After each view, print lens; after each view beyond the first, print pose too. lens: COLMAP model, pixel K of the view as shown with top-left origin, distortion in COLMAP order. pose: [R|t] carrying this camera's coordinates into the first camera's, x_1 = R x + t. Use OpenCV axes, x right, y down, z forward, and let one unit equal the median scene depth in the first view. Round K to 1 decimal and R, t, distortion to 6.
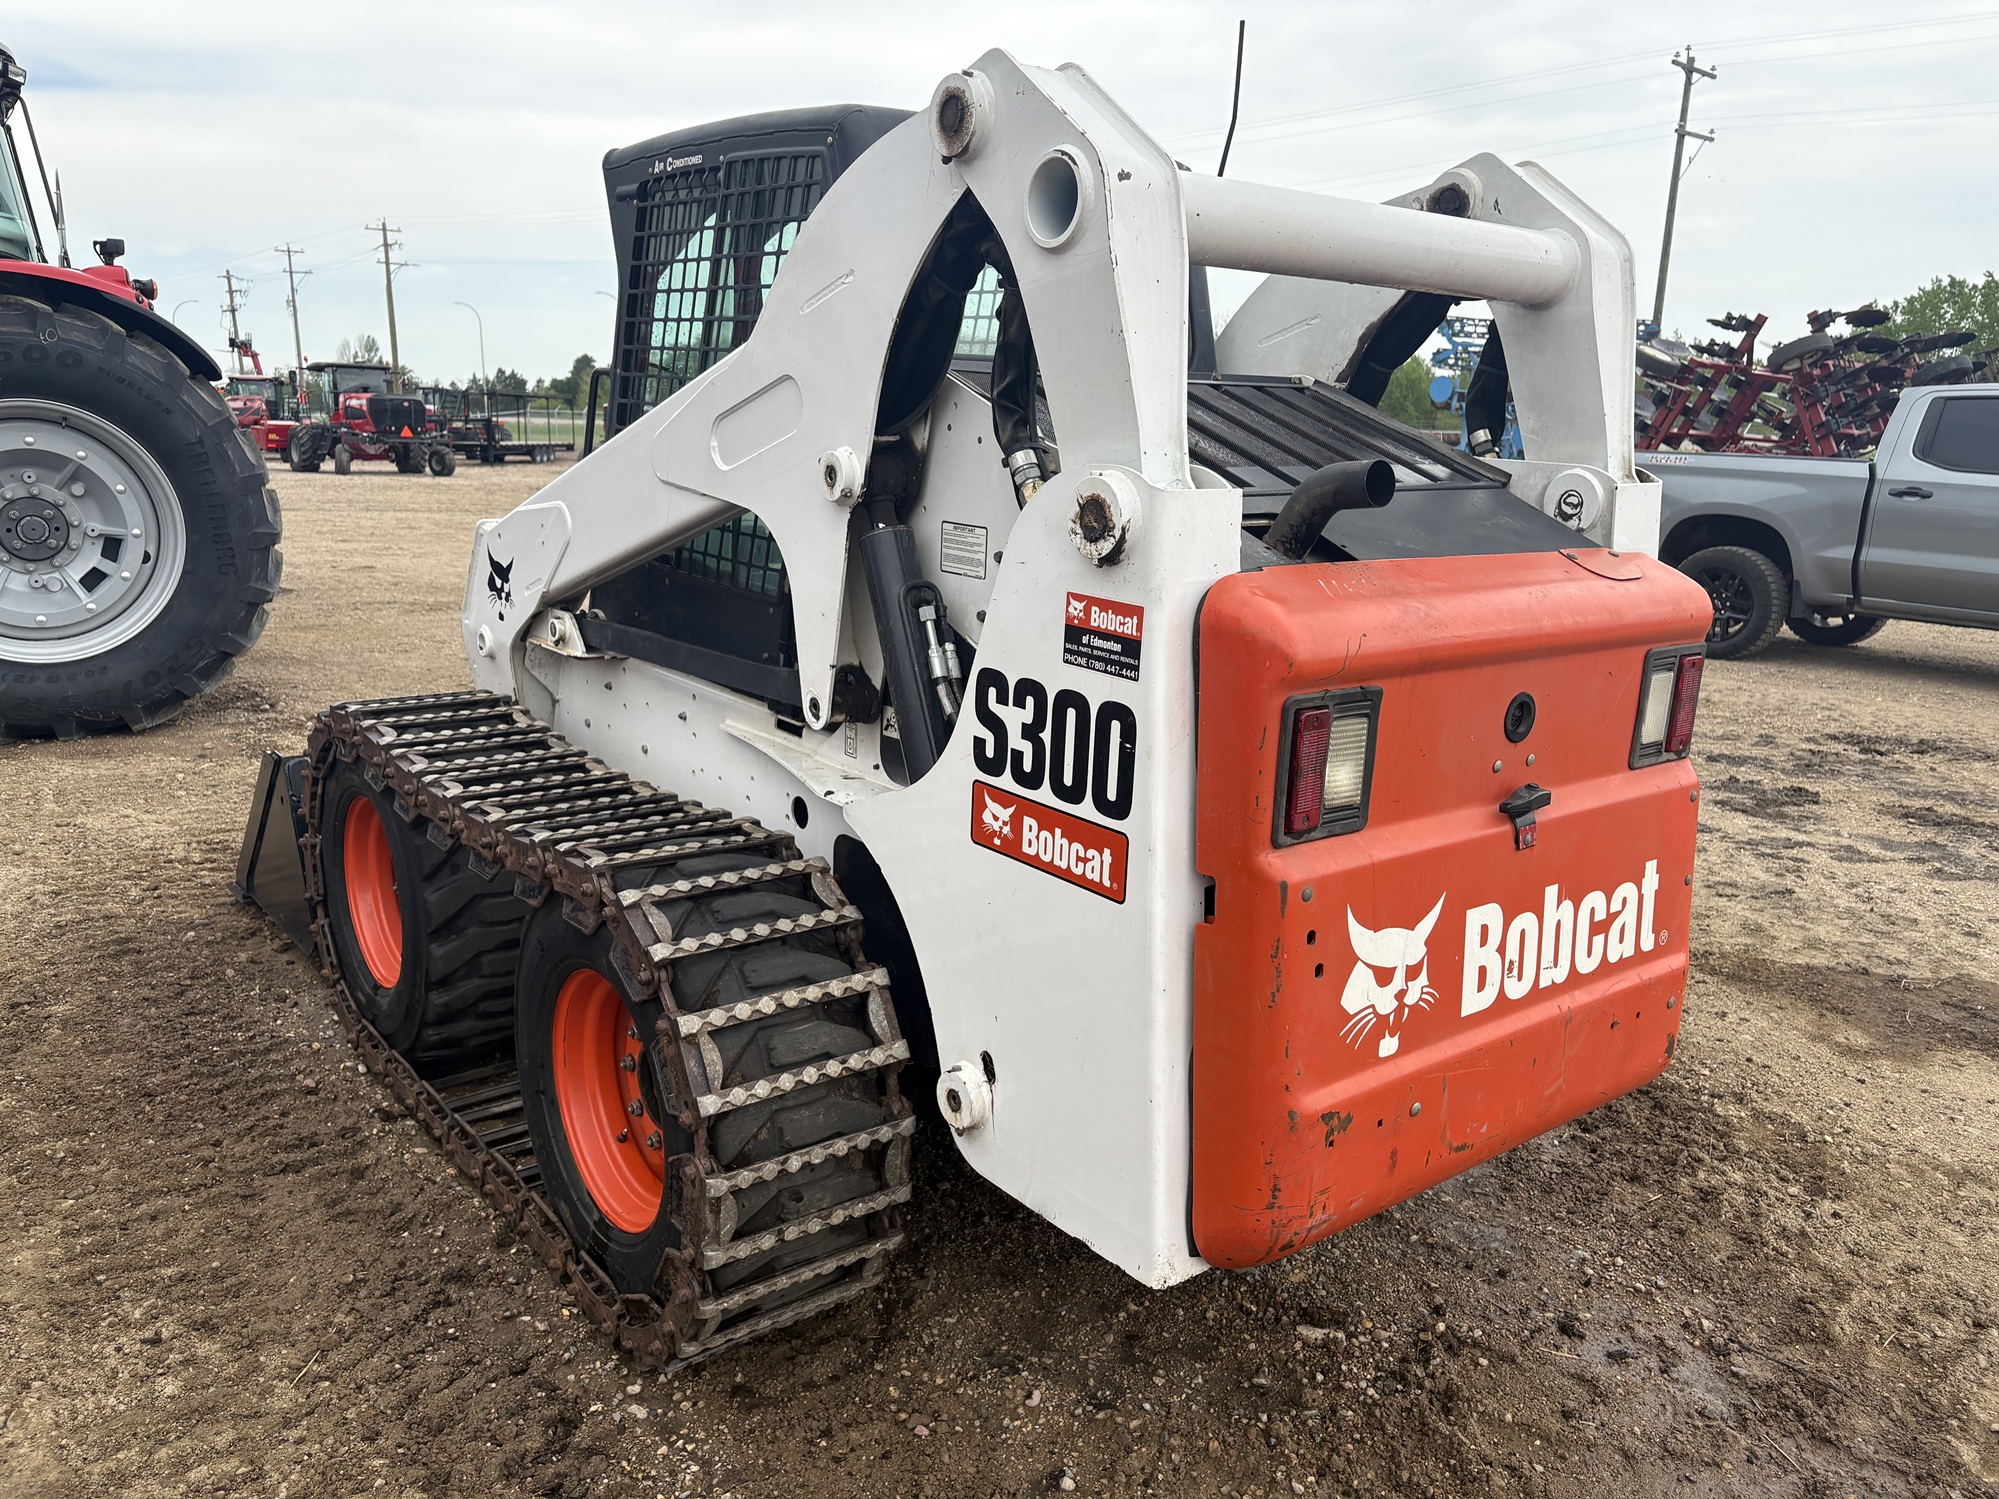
lens RADIAL K [[1524.4, 0, 992.0], [0, 1524.4, 755.9], [0, 0, 1]] dist [0.050101, -0.024249]
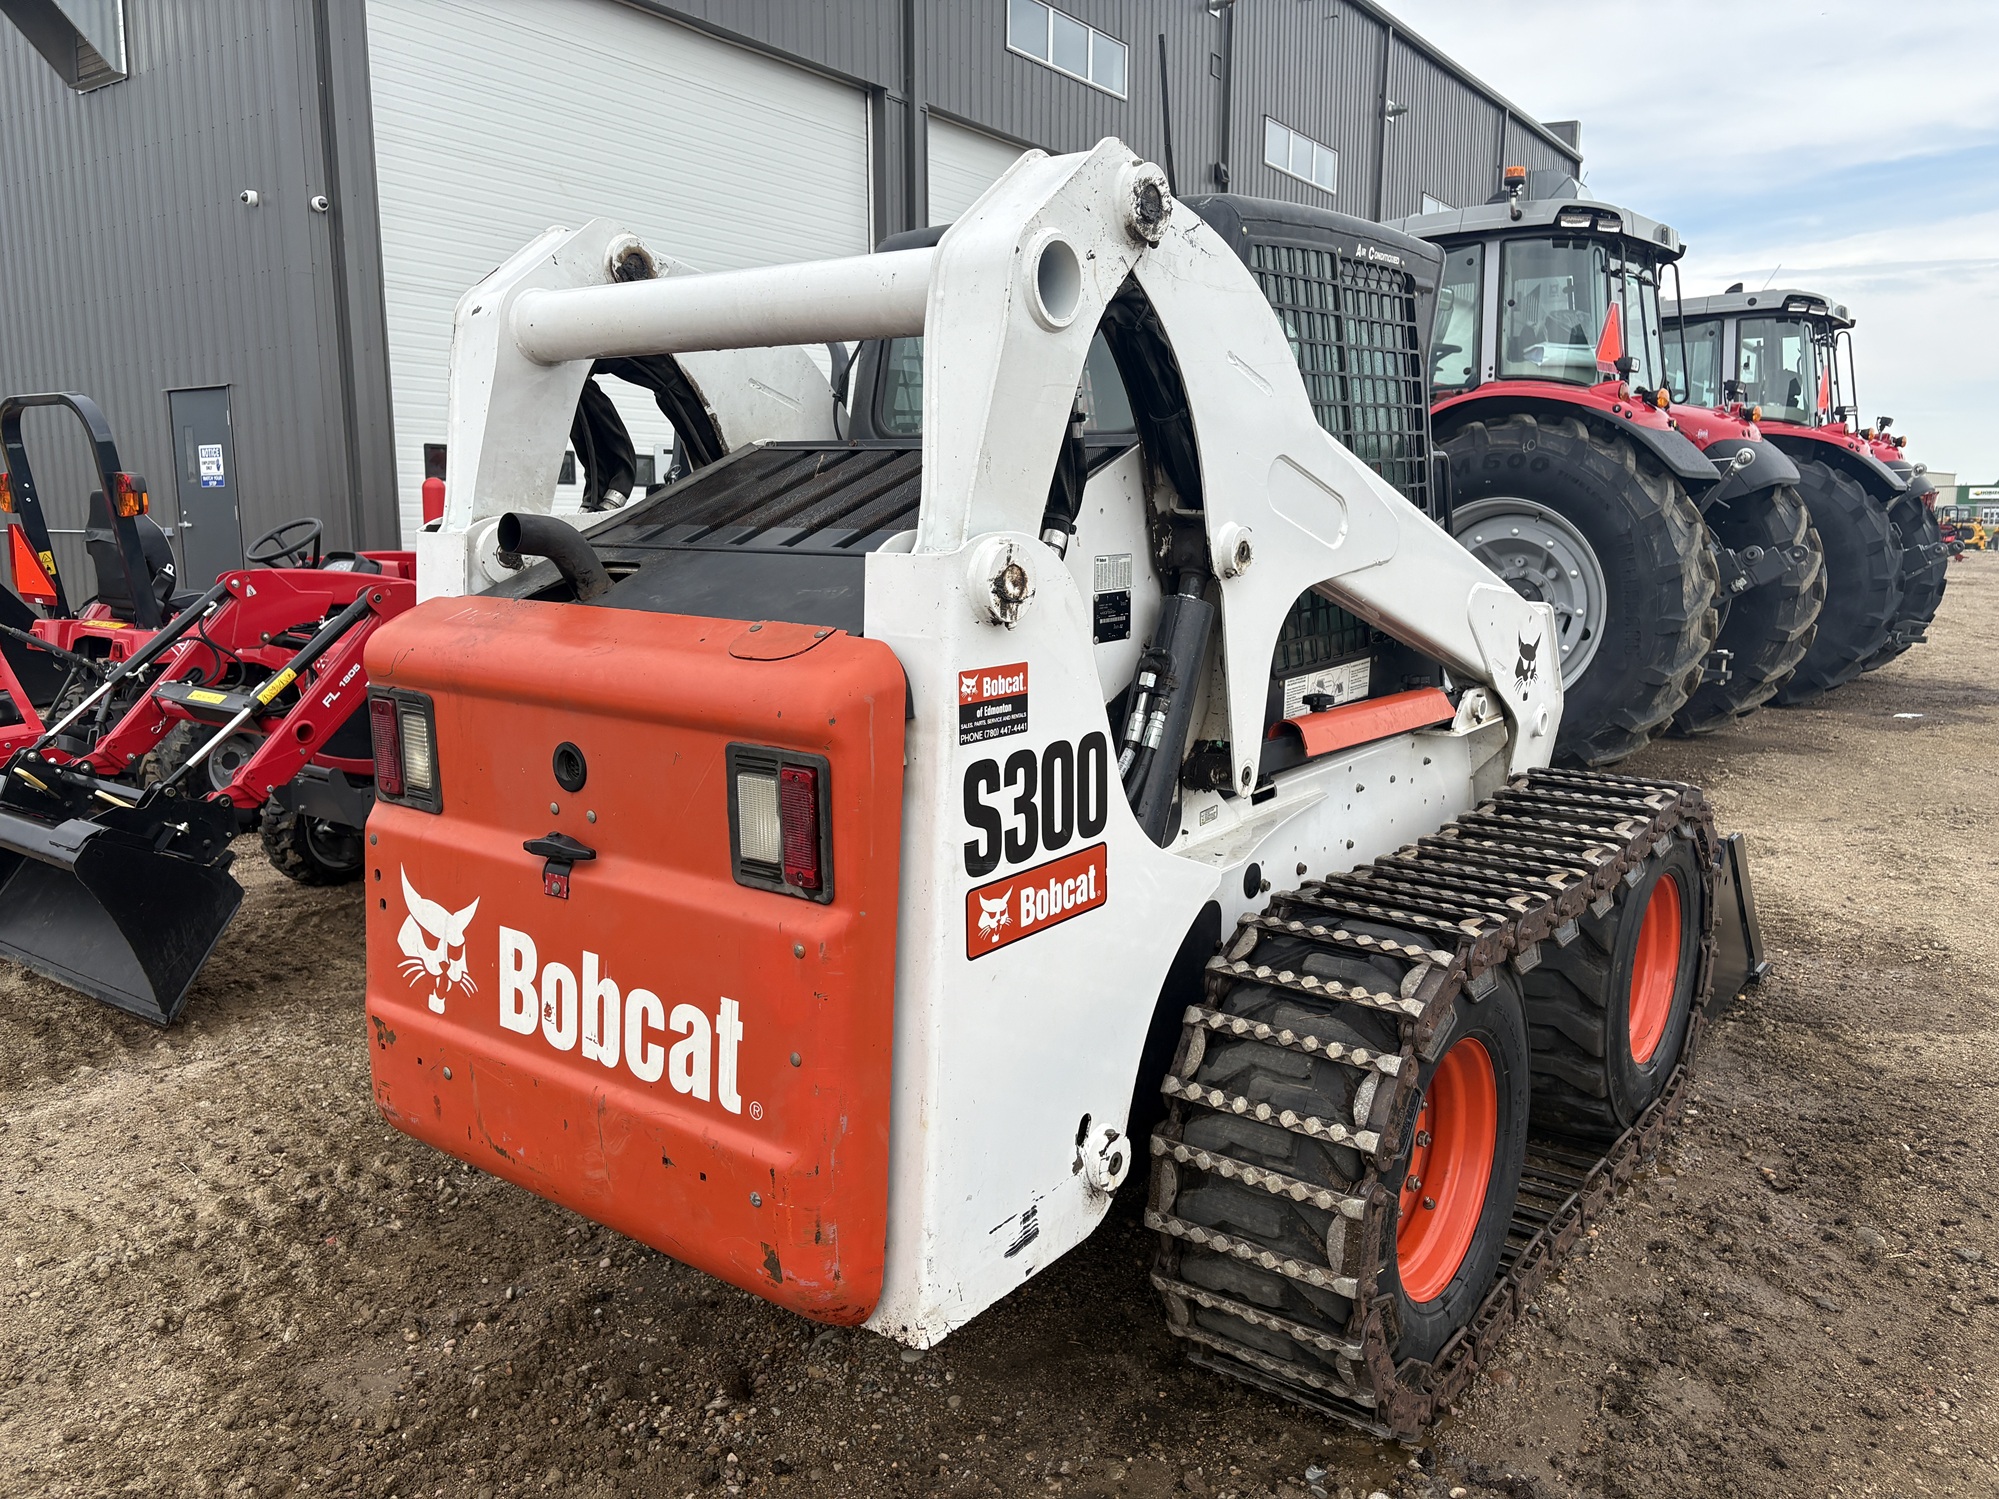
lens RADIAL K [[1524.4, 0, 1019.0], [0, 1524.4, 740.5], [0, 0, 1]] dist [0.050101, -0.024249]
pose [[-0.240652, -0.210866, 0.947429, -0.894773], [0.234961, 0.934427, 0.267654, -0.316252], [-0.941743, 0.287021, -0.175327, 1.156128]]
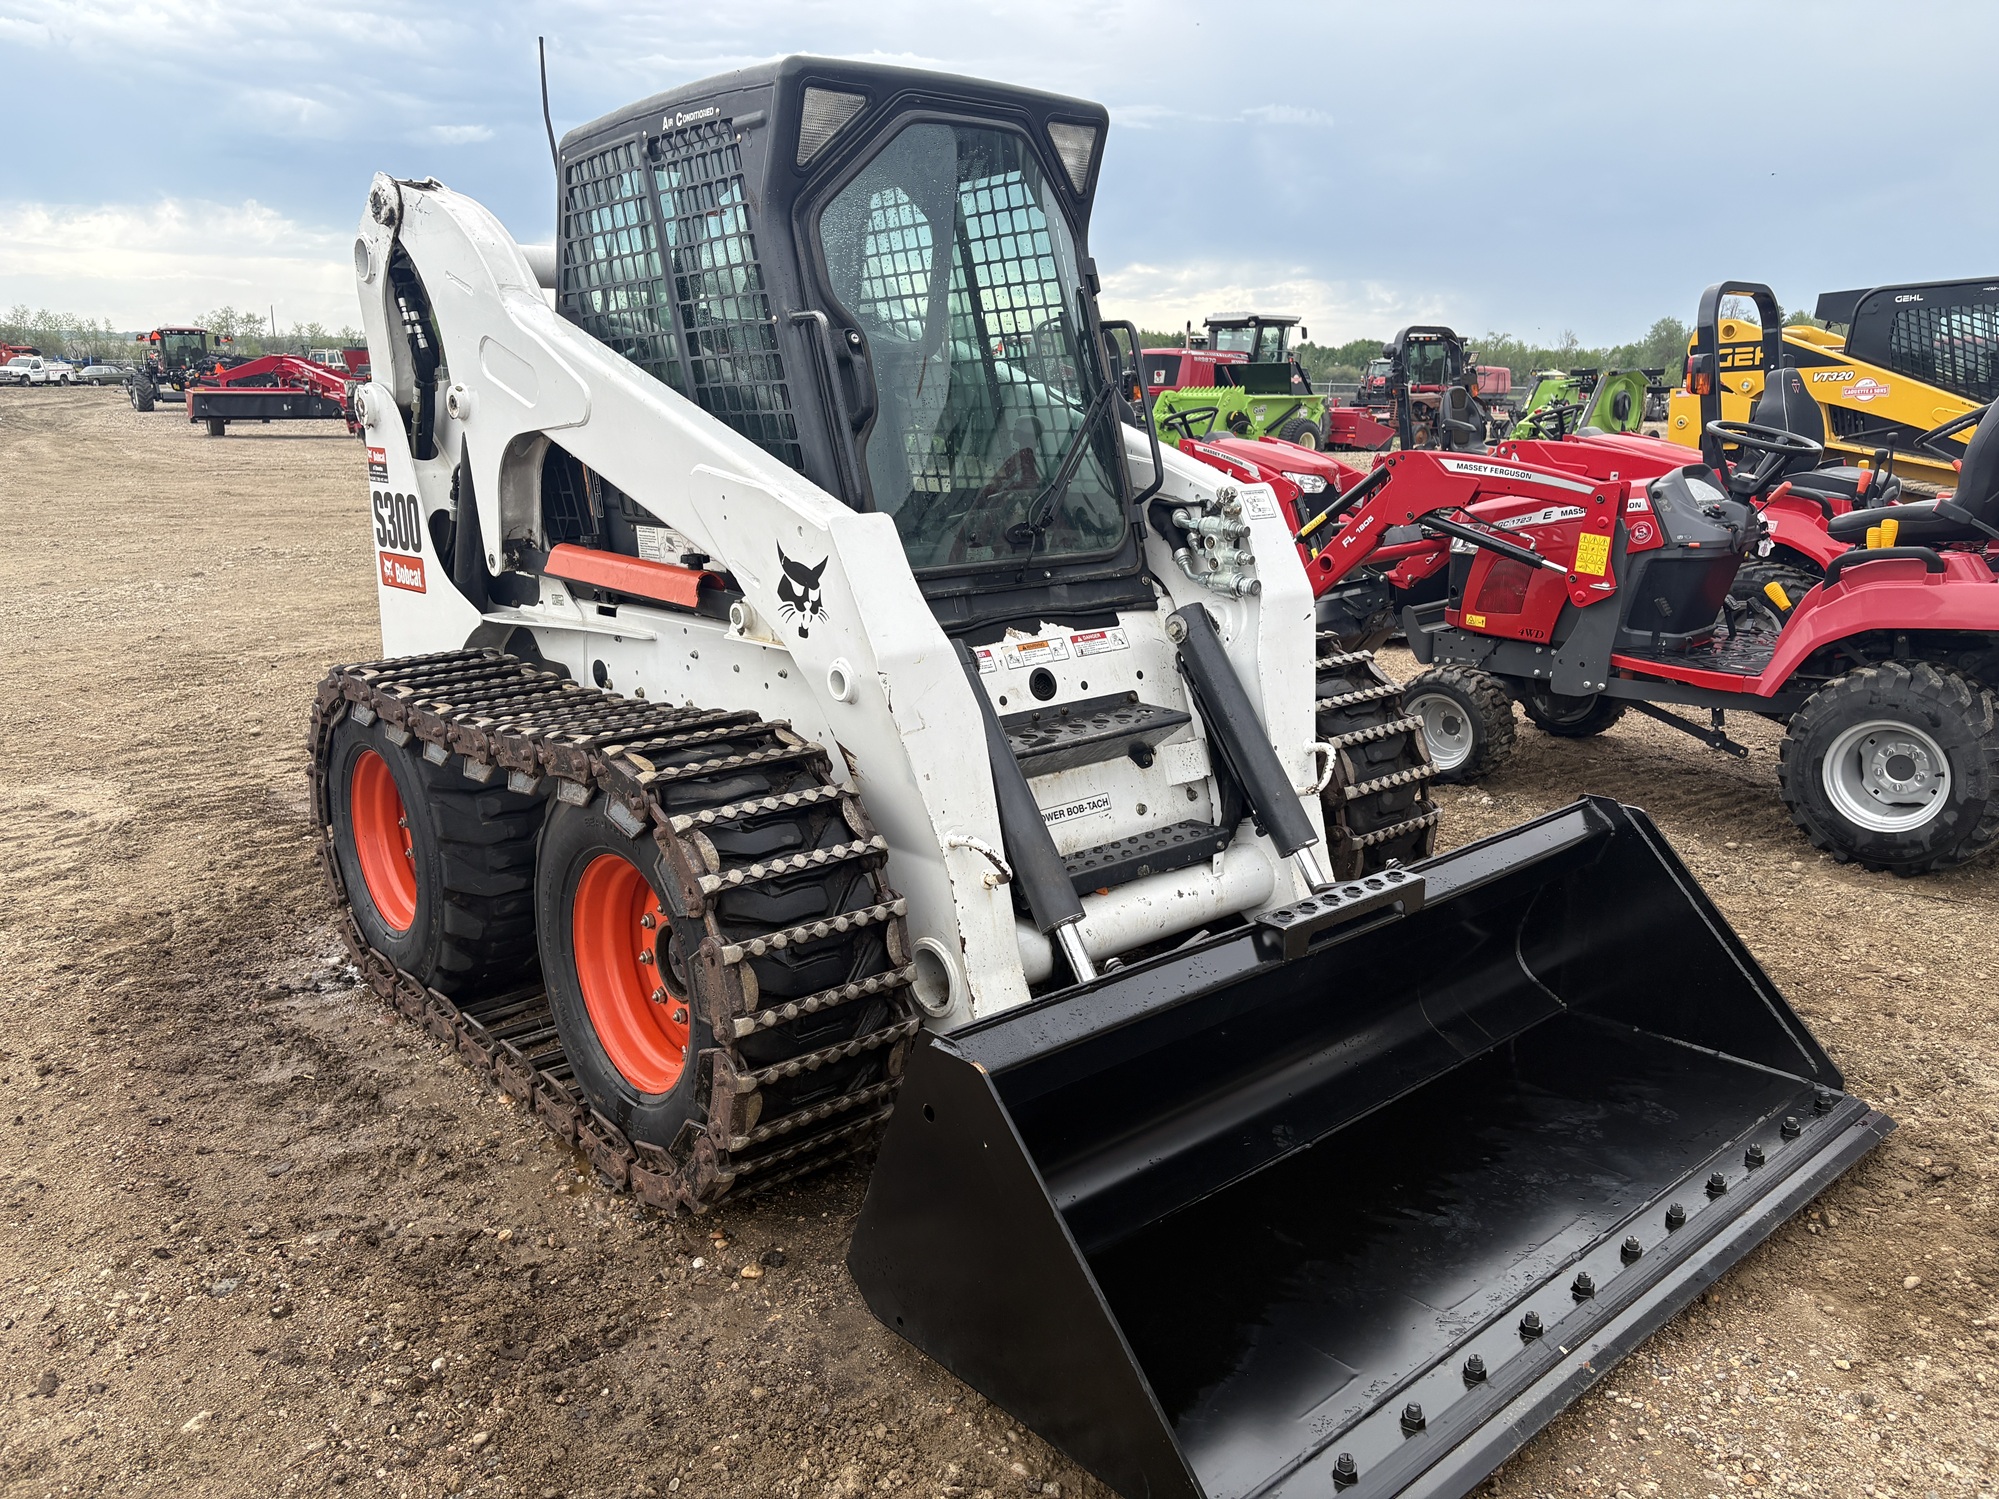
lens RADIAL K [[1524.4, 0, 1010.4], [0, 1524.4, 730.6], [0, 0, 1]] dist [0.050101, -0.024249]
pose [[0.997703, -0.062335, 0.026509, 0.761736], [0.063138, 0.997536, -0.030581, 0.372530], [-0.024537, 0.032184, 0.999181, -1.022797]]
